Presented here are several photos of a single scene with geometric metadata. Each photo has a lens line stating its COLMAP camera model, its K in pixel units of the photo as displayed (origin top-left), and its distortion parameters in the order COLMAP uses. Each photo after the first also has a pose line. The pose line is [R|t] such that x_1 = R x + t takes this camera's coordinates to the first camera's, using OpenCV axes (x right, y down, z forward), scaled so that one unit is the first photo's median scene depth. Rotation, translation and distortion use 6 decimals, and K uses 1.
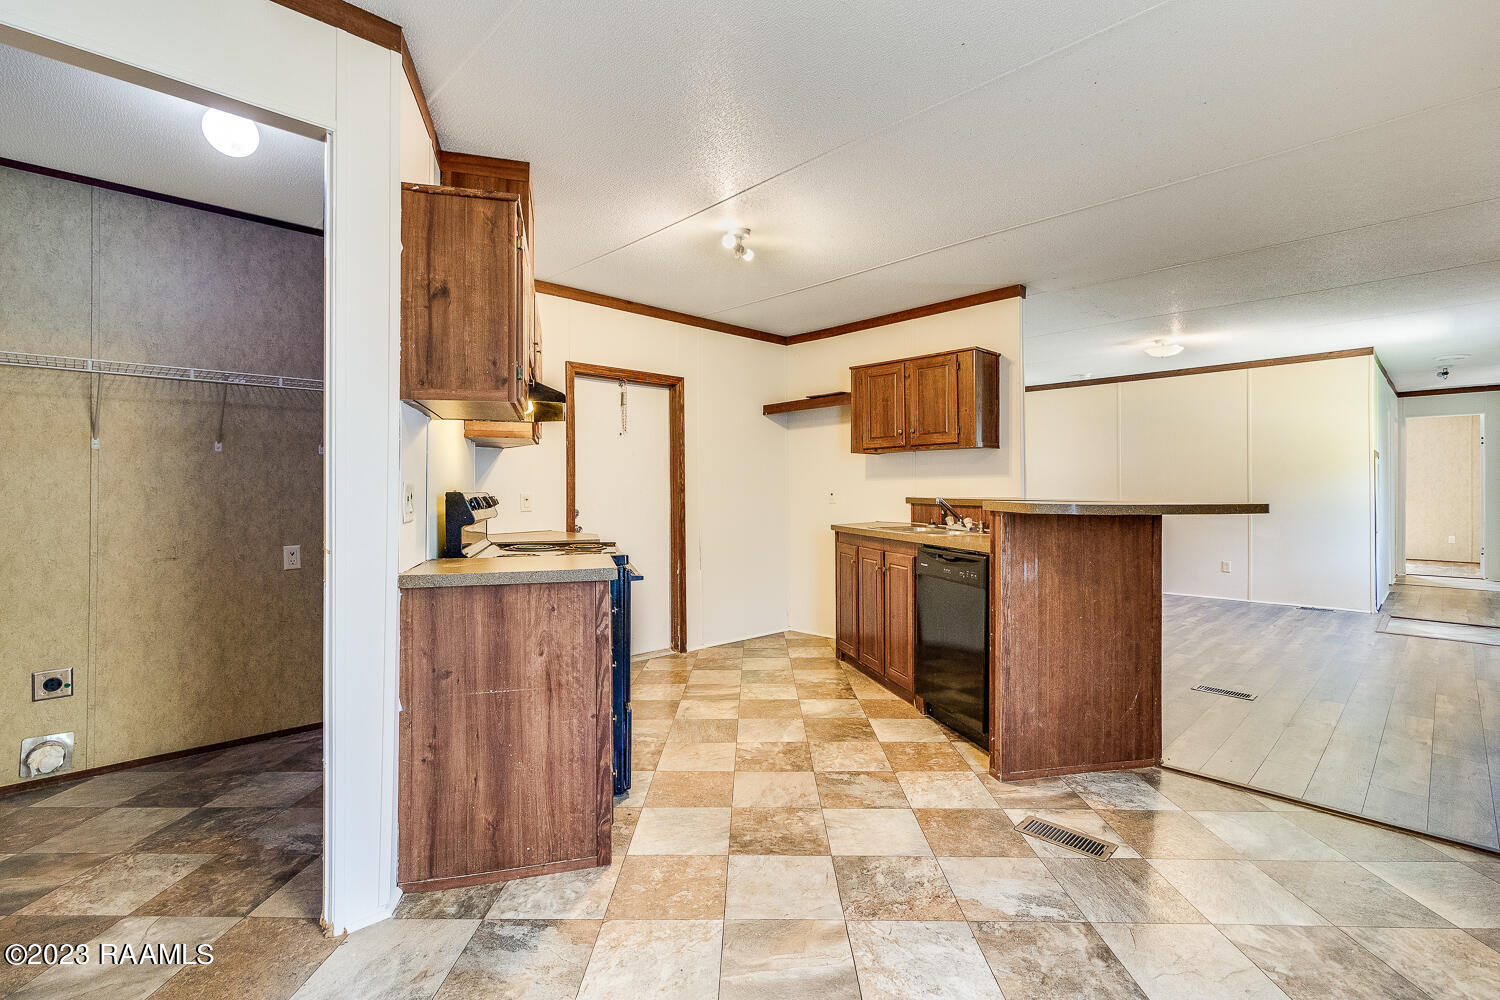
lens RADIAL K [[688.6, 0, 749.5], [0, 688.6, 489.1], [0, 0, 1]] dist [0.000821, 0.000019]
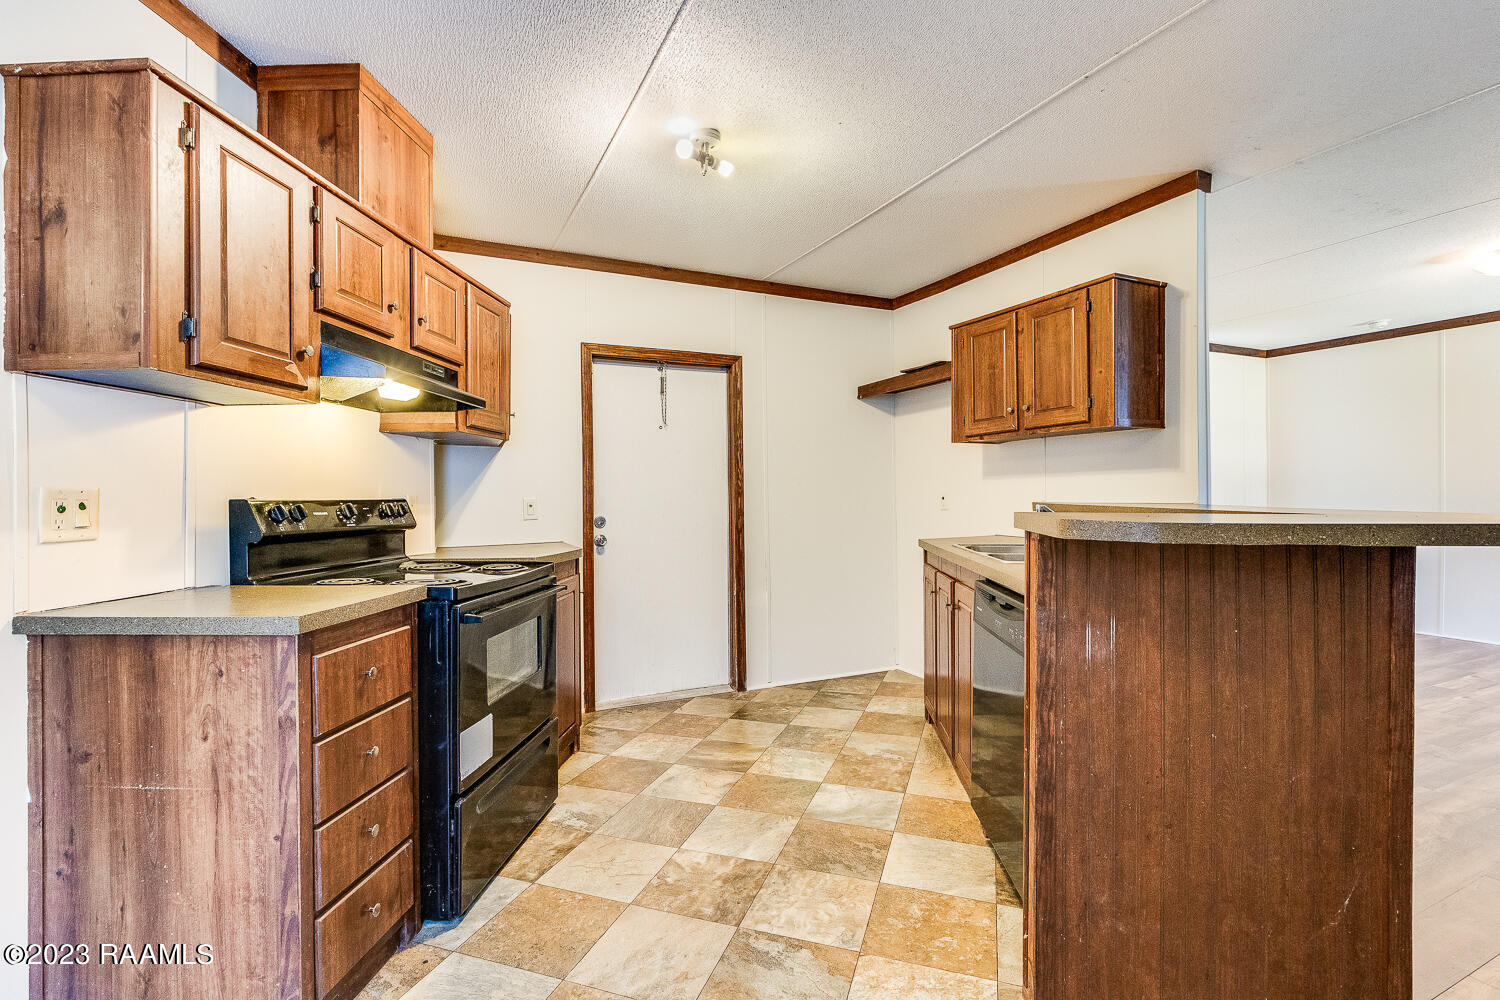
lens RADIAL K [[694.0, 0, 750.0], [0, 694.0, 500.0], [0, 0, 1]] dist [0.000086, -0.000021]
pose [[0.947648, -0.001436, -0.319313, 0.257544], [0.005271, 0.999924, 0.011147, -0.000325], [0.319273, -0.012246, 0.947584, 0.318049]]
